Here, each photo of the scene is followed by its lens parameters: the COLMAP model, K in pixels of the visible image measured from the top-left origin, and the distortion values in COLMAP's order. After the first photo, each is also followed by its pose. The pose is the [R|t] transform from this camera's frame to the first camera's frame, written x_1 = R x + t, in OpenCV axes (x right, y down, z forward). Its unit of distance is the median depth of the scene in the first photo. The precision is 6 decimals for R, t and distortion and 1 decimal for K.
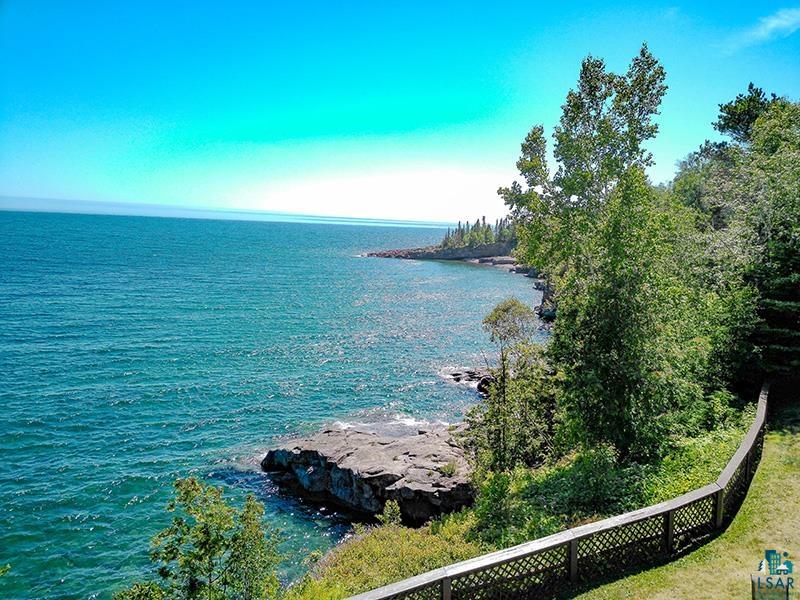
lens RADIAL K [[534.2, 0, 401.7], [0, 534.2, 296.5], [0, 0, 1]] dist [0.173621, -0.001600]
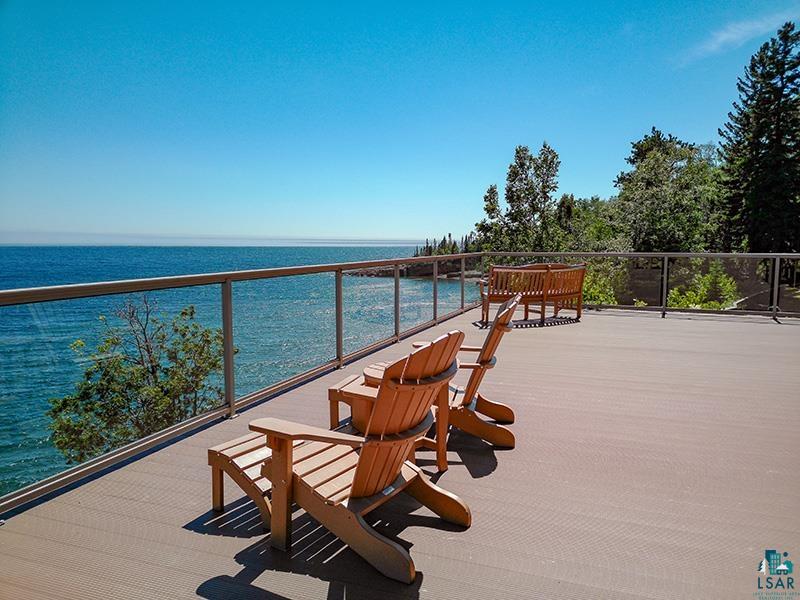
lens RADIAL K [[534.2, 0, 401.7], [0, 534.2, 296.5], [0, 0, 1]] dist [0.173621, -0.001600]
pose [[0.997281, -0.044122, 0.059029, -0.157835], [0.046167, 0.998364, -0.033732, 0.090032], [-0.057445, 0.036366, 0.997686, -0.674485]]
